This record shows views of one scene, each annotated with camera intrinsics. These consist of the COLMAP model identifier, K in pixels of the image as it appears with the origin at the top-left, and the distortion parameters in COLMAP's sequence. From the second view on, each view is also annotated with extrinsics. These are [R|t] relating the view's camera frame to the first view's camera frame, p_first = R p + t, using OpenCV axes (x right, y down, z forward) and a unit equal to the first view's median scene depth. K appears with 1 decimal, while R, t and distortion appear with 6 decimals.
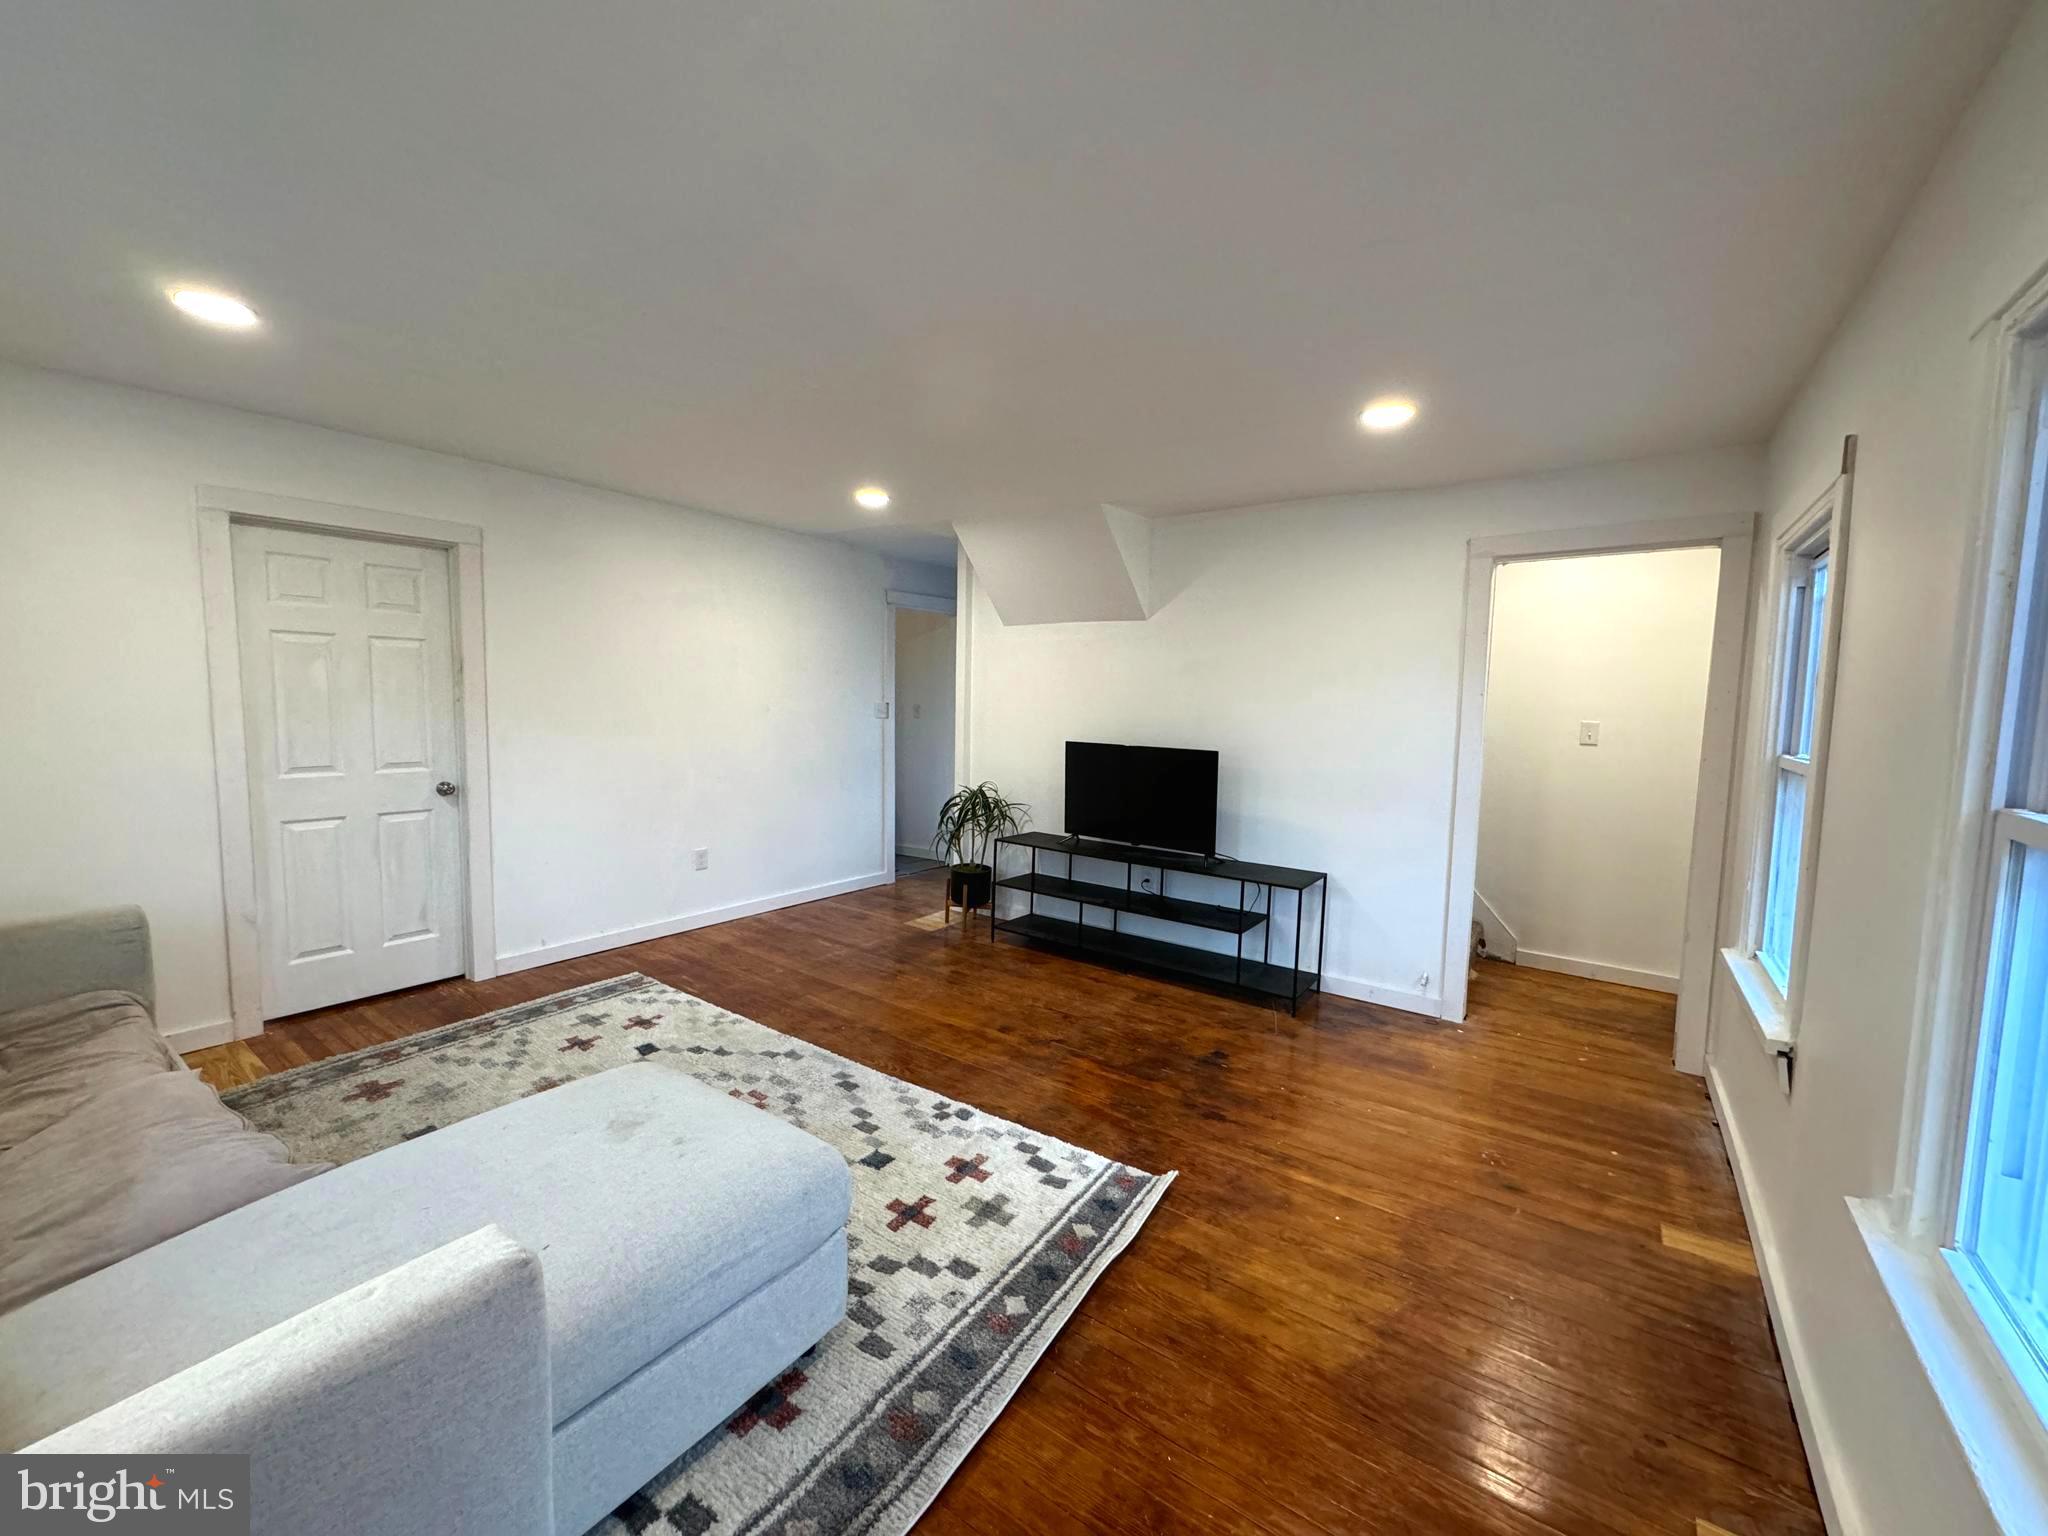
lens RADIAL K [[812.2, 0, 1024.0], [0, 812.2, 768.0], [0, 0, 1]] dist [-0.001885, 0.000120]
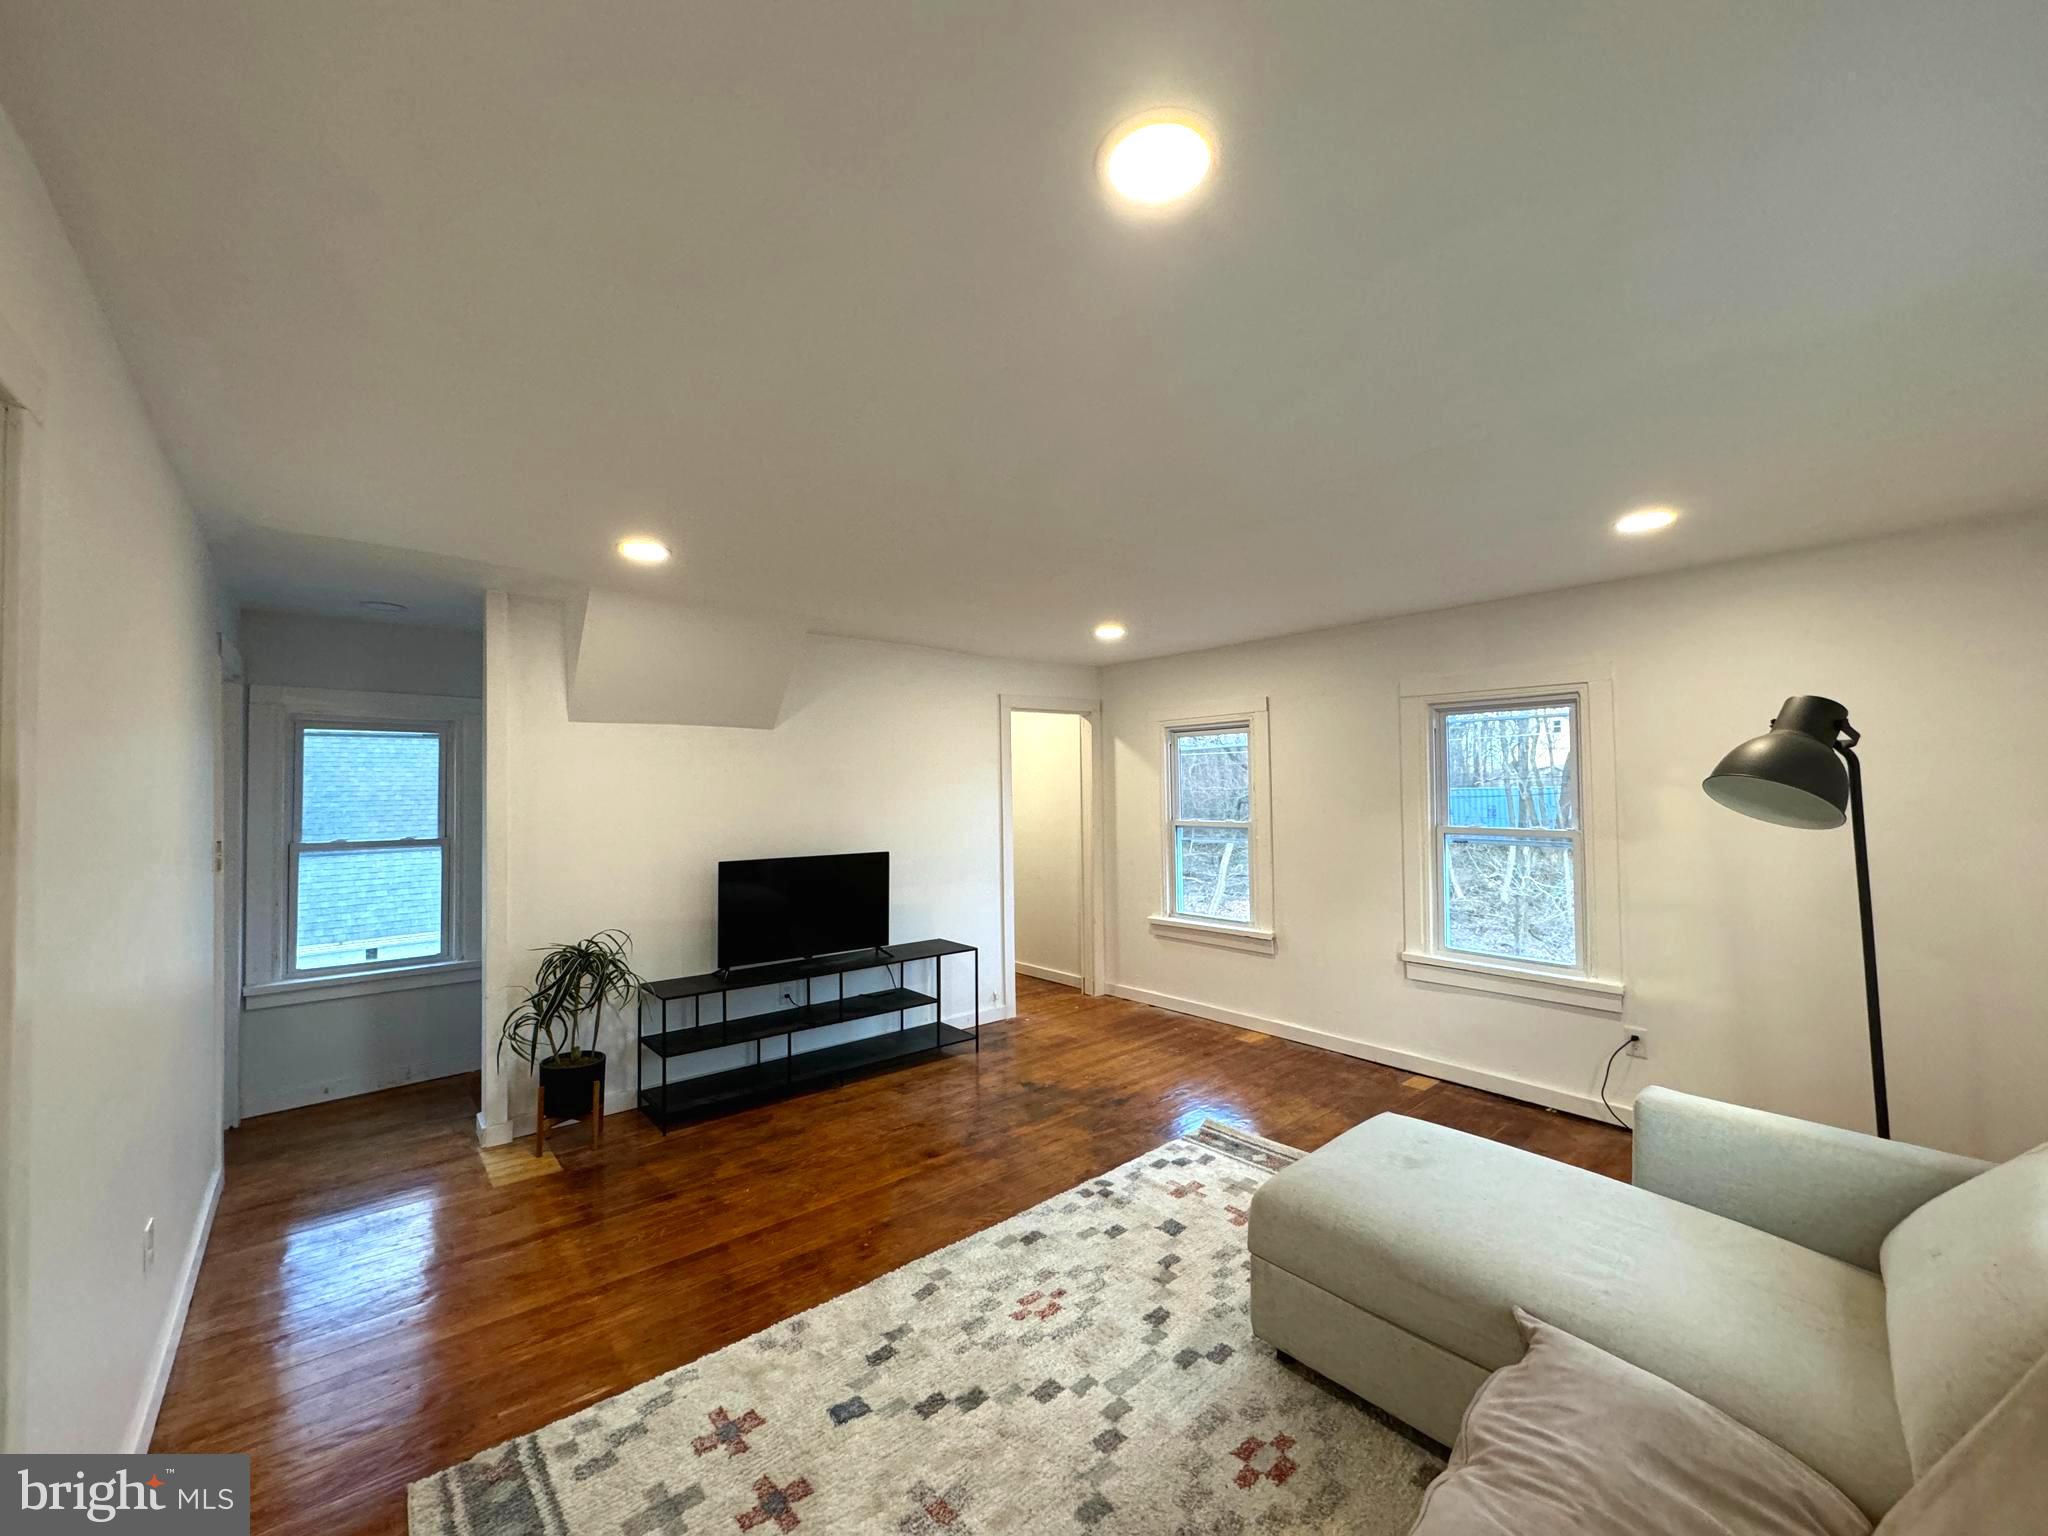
lens RADIAL K [[812.2, 0, 1024.0], [0, 812.2, 768.0], [0, 0, 1]] dist [-0.001885, 0.000120]
pose [[0.240416, 0.001255, 0.970669, -0.928374], [0.100276, 0.994617, -0.026122, -0.100577], [-0.965476, 0.103615, 0.238996, 0.603716]]
